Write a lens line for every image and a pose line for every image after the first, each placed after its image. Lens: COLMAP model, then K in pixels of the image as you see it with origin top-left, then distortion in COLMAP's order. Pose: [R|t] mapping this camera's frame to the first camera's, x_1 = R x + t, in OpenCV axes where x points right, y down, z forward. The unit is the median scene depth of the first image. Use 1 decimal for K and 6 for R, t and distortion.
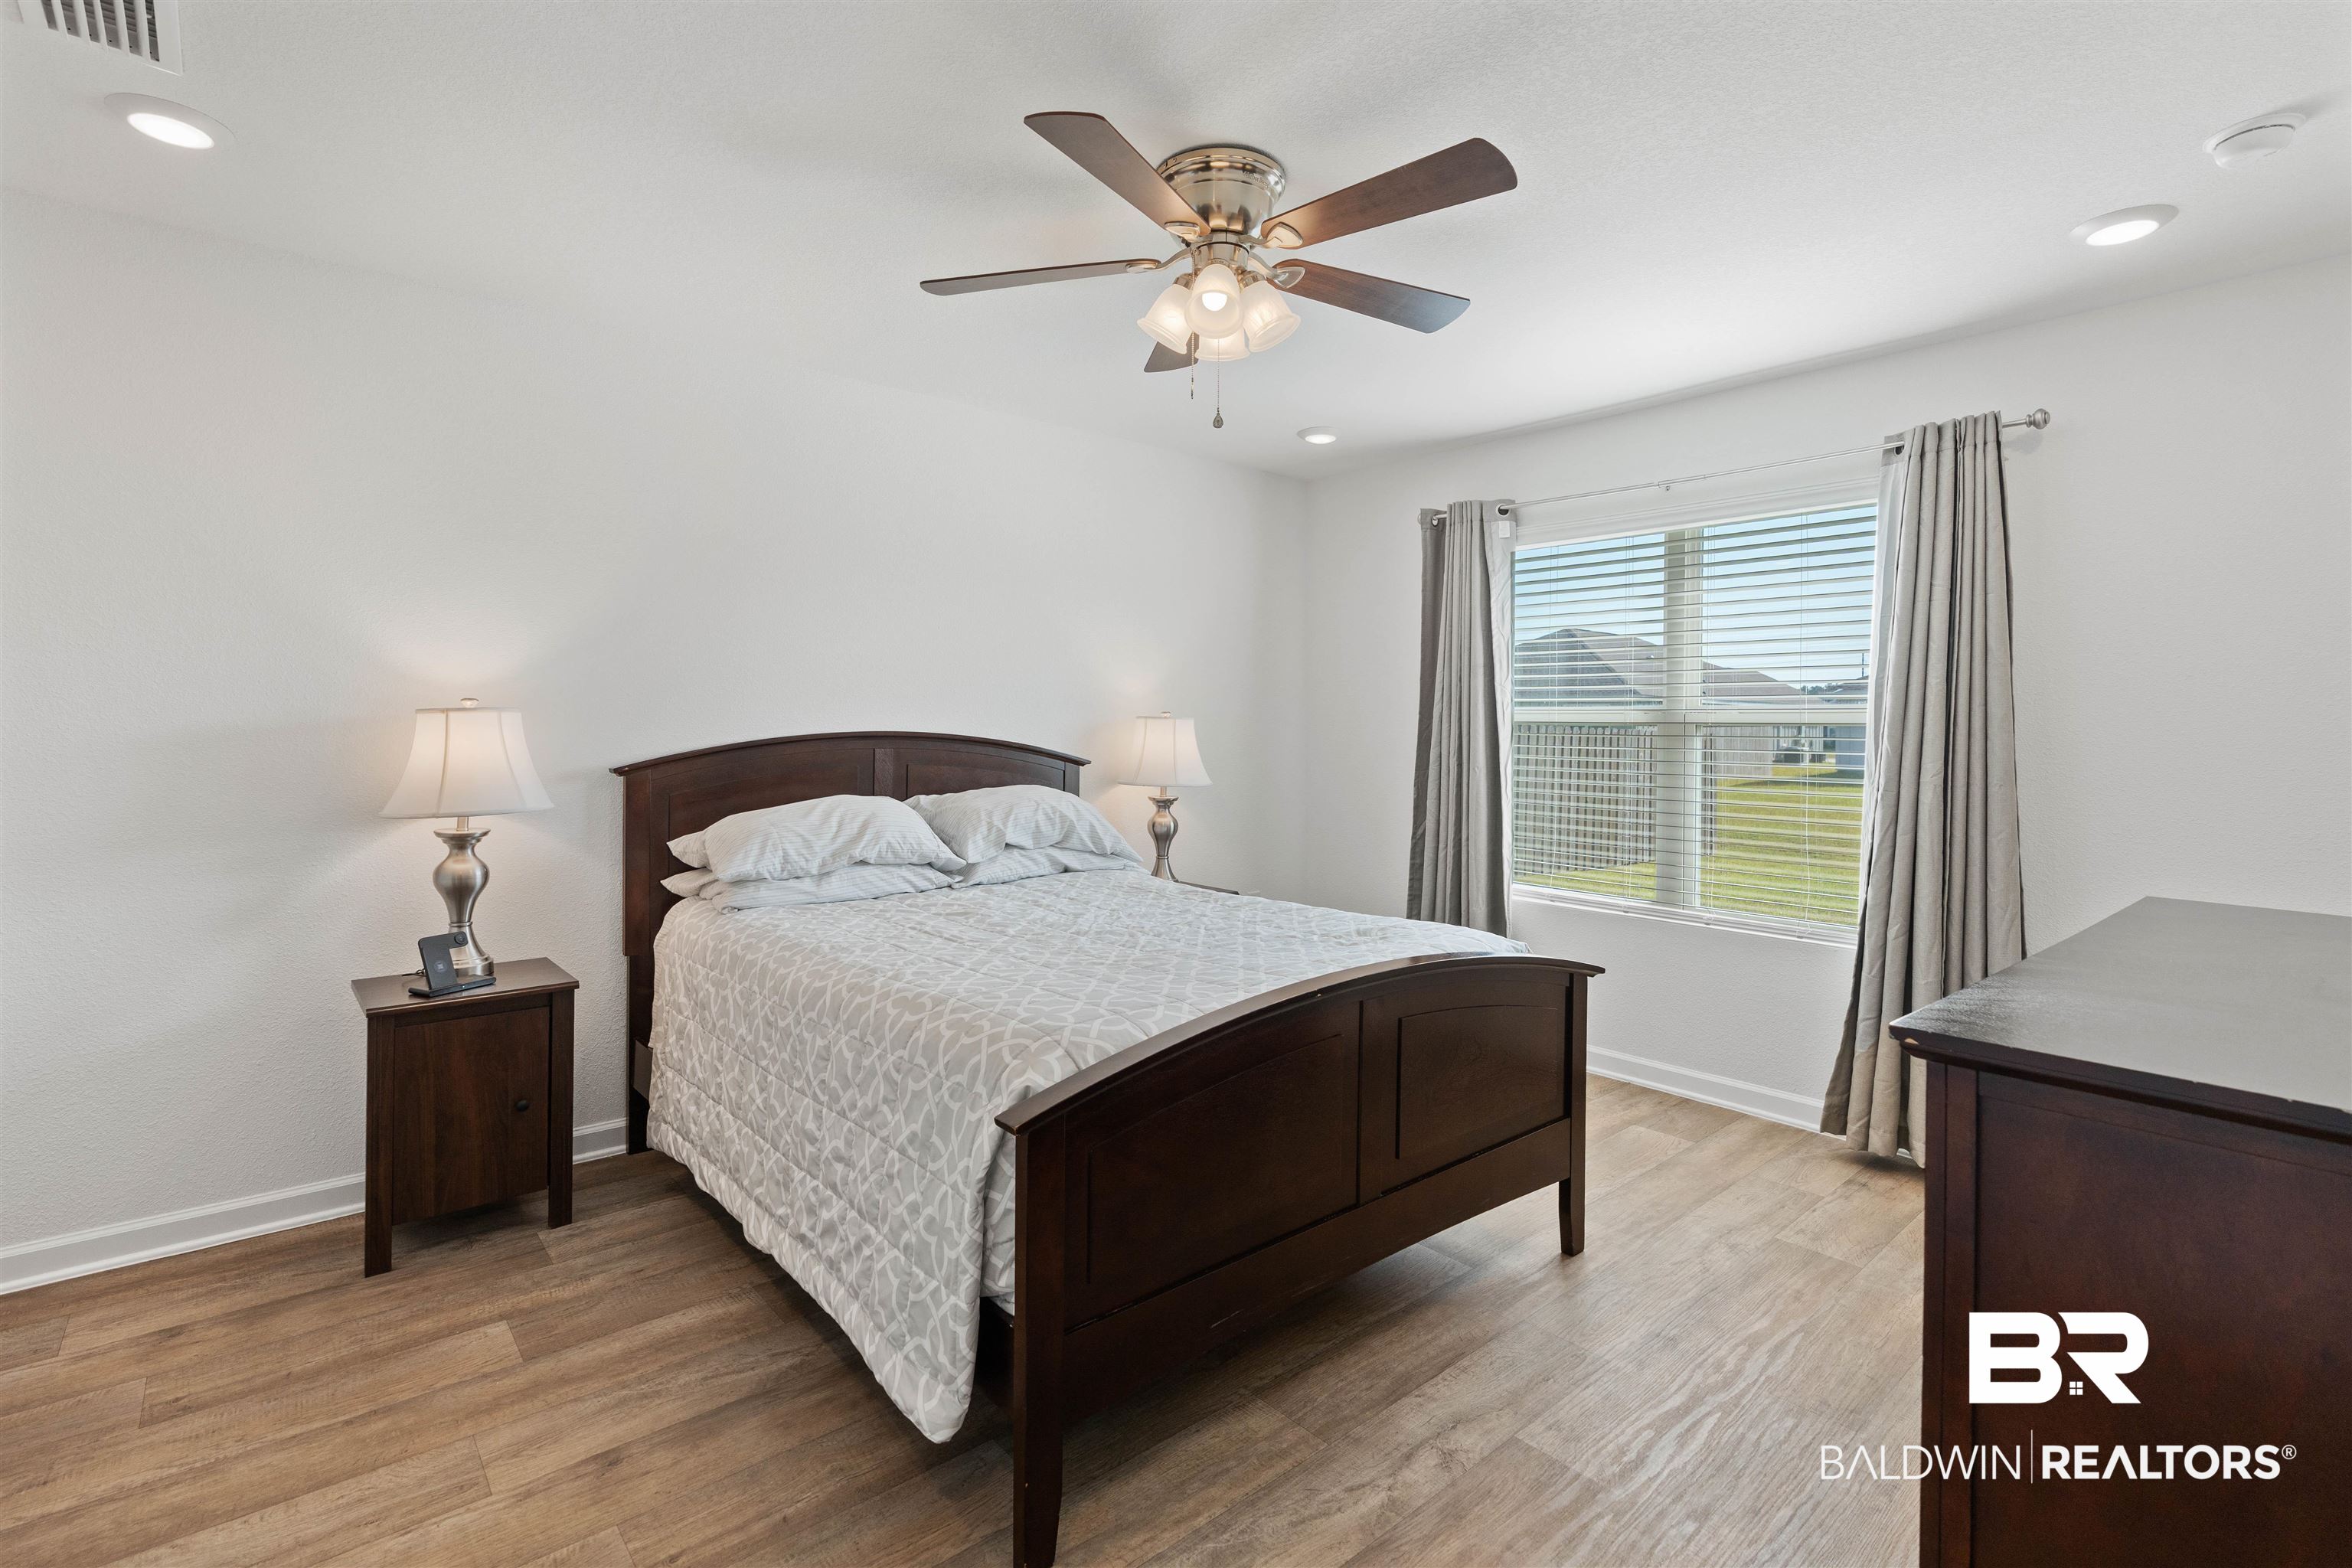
lens RADIAL K [[1054.9, 0, 1172.5], [0, 1054.9, 738.3], [0, 0, 1]] dist [-0.008499, 0.002482]
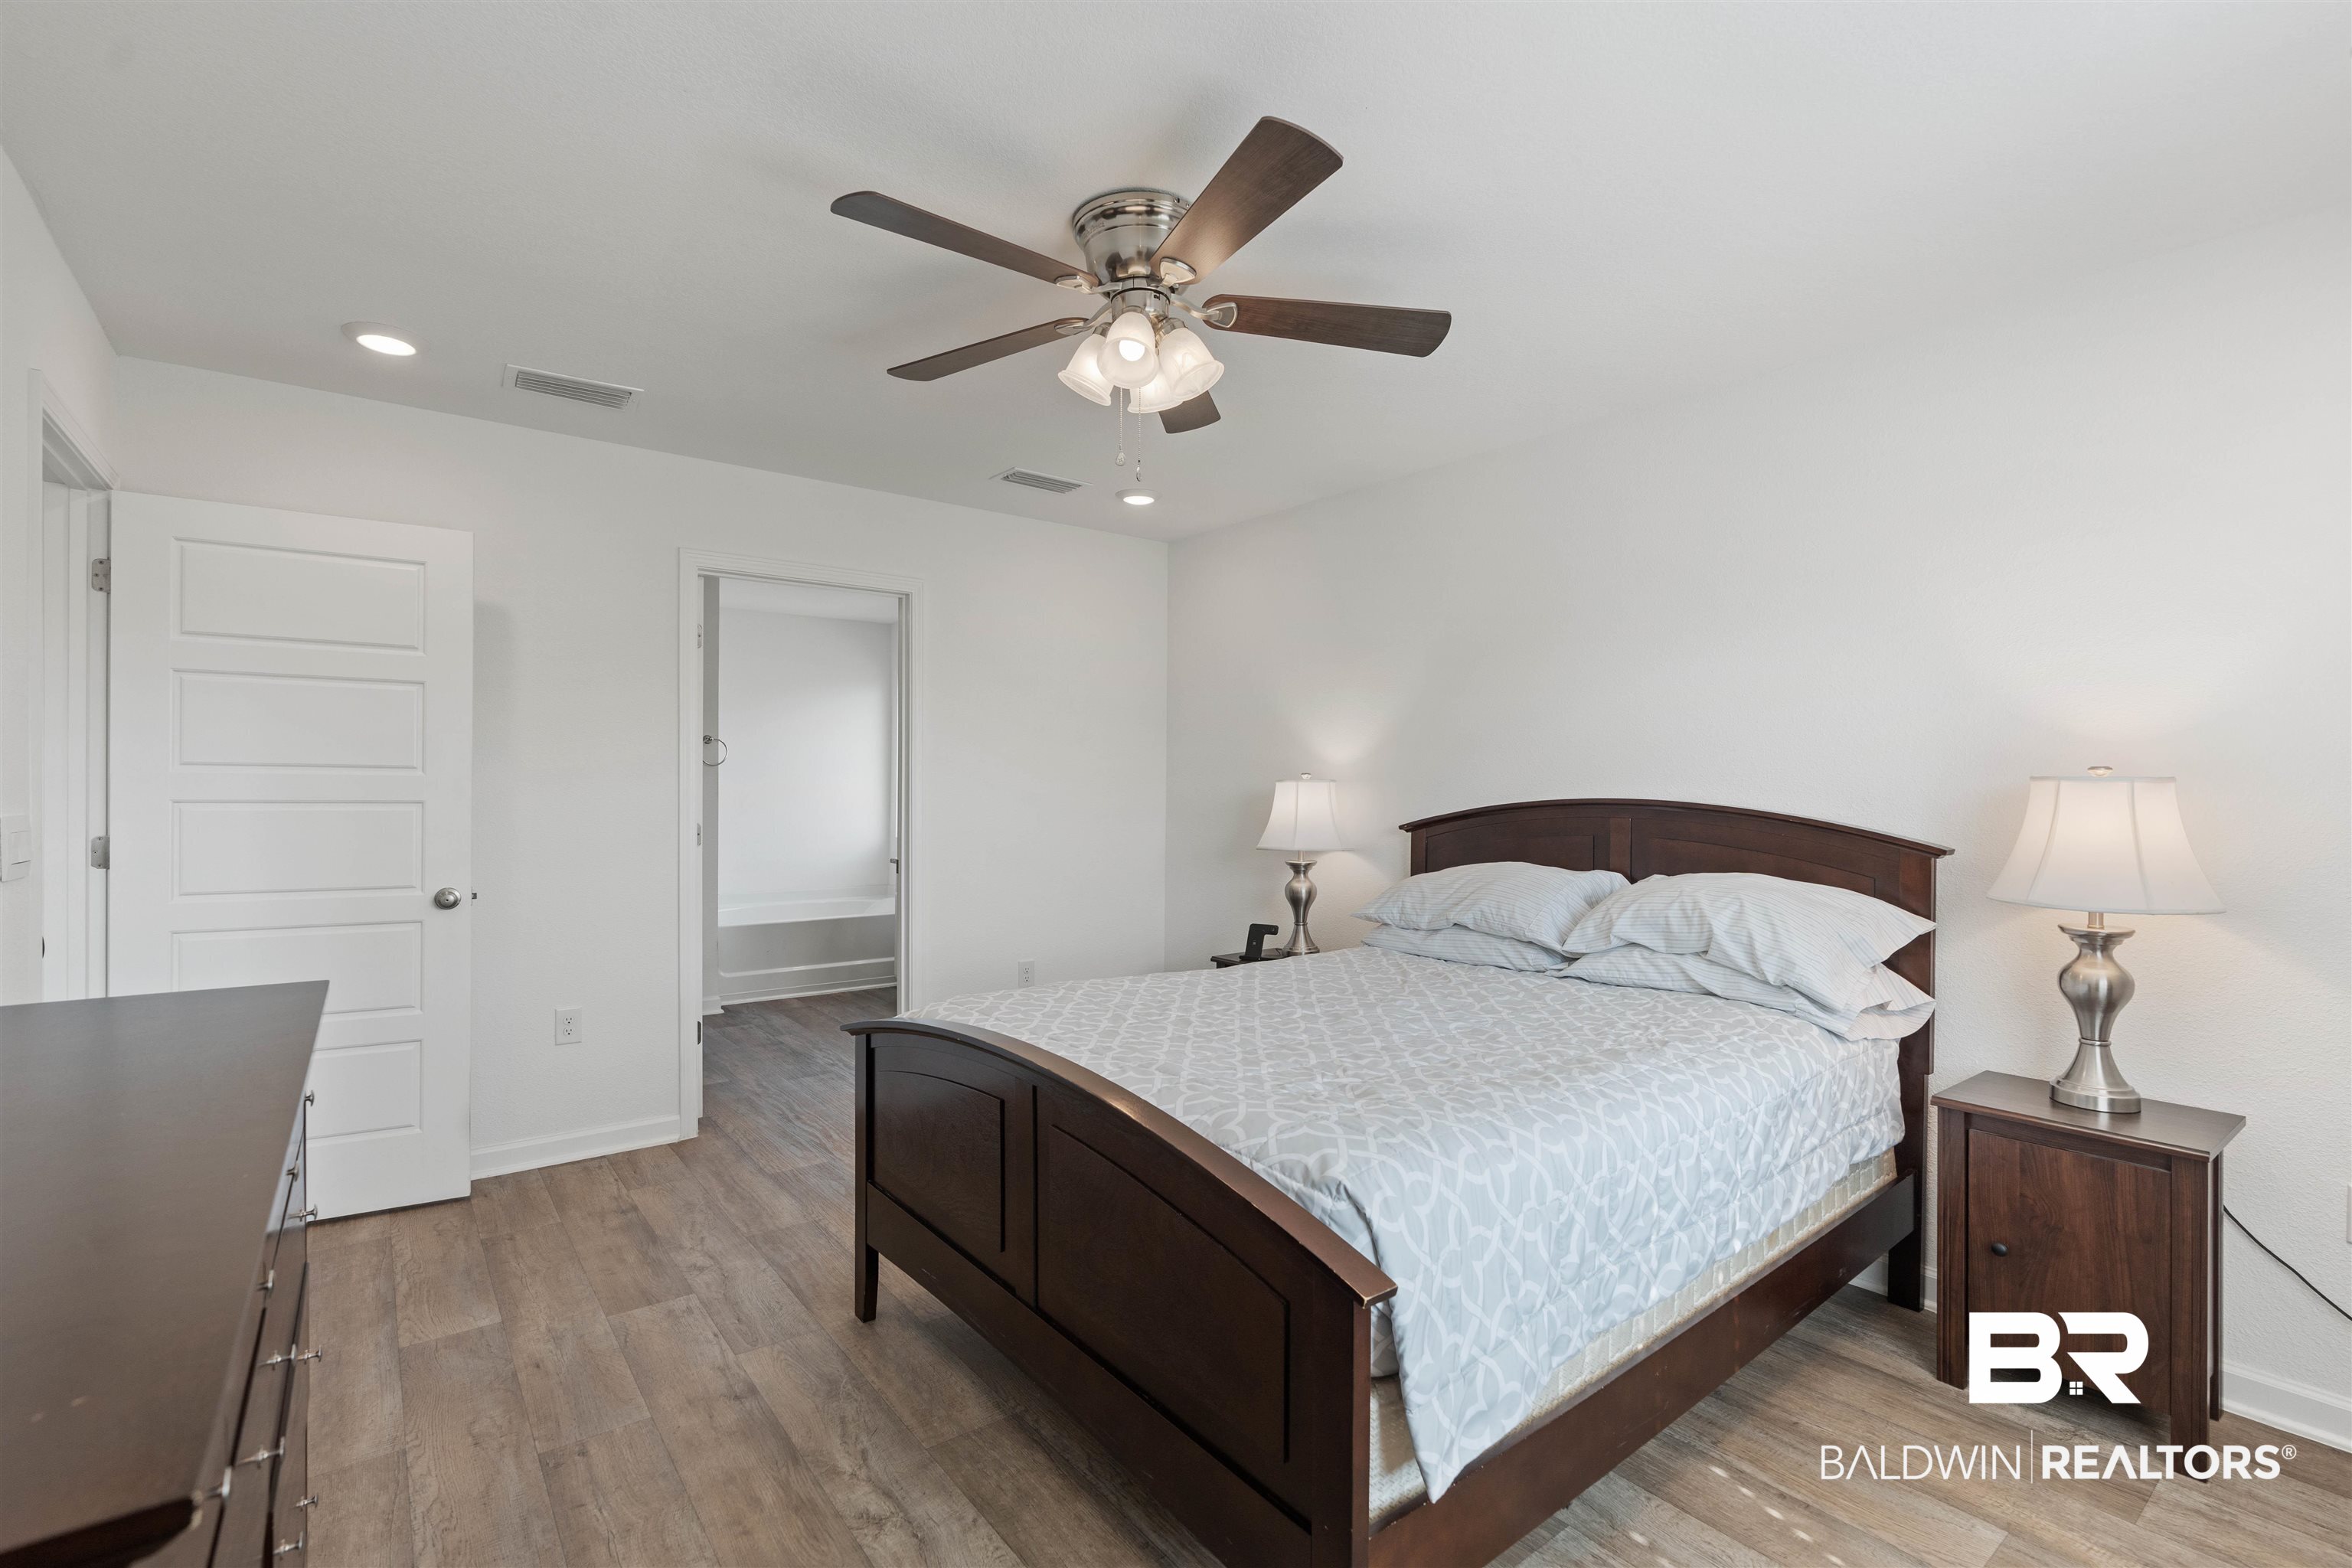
lens RADIAL K [[1054.9, 0, 1167.2], [0, 1054.9, 785.5], [0, 0, 1]] dist [-0.008499, 0.002482]
pose [[-0.037002, -0.016031, -0.999187, 0.726057], [-0.026693, 0.999530, -0.015048, 0.006300], [0.998959, 0.026114, -0.037412, 0.757598]]
